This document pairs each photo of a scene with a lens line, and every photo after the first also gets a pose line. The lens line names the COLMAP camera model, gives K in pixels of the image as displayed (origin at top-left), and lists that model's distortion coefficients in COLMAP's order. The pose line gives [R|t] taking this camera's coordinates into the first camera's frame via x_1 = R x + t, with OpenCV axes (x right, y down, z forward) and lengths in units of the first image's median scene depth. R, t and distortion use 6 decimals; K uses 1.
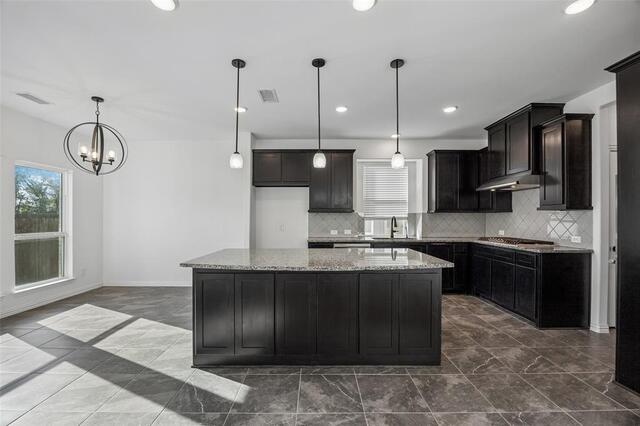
lens RADIAL K [[284.3, 0, 323.2], [0, 284.3, 217.7], [0, 0, 1]] dist [-0.011645, -0.000114]
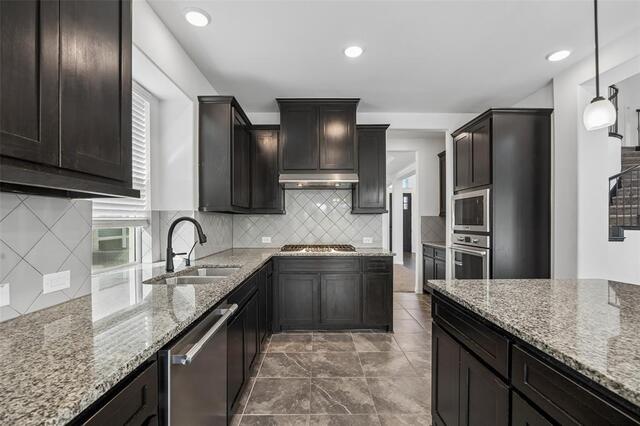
lens RADIAL K [[284.3, 0, 323.2], [0, 284.3, 217.7], [0, 0, 1]] dist [-0.011645, -0.000114]
pose [[-0.023860, 0.018953, 0.999536, -0.171053], [0.003412, 0.999816, -0.018877, 0.006292], [-0.999709, 0.002960, -0.023920, 0.915629]]
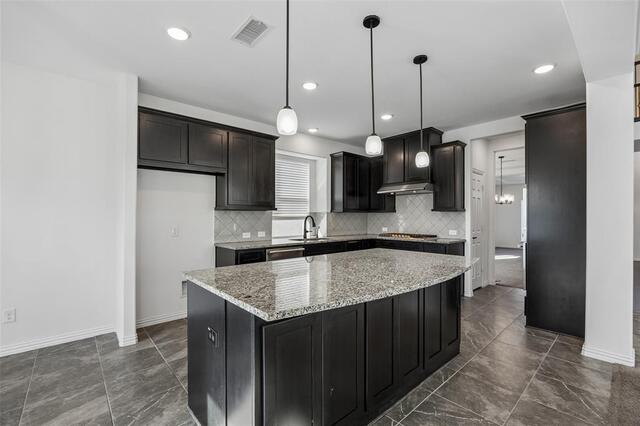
lens RADIAL K [[284.3, 0, 323.2], [0, 284.3, 217.7], [0, 0, 1]] dist [-0.011645, -0.000114]
pose [[0.739601, -0.002212, 0.673041, -0.392905], [0.000823, 0.999997, 0.002382, 0.000025], [-0.673045, -0.001208, 0.739601, 0.306654]]
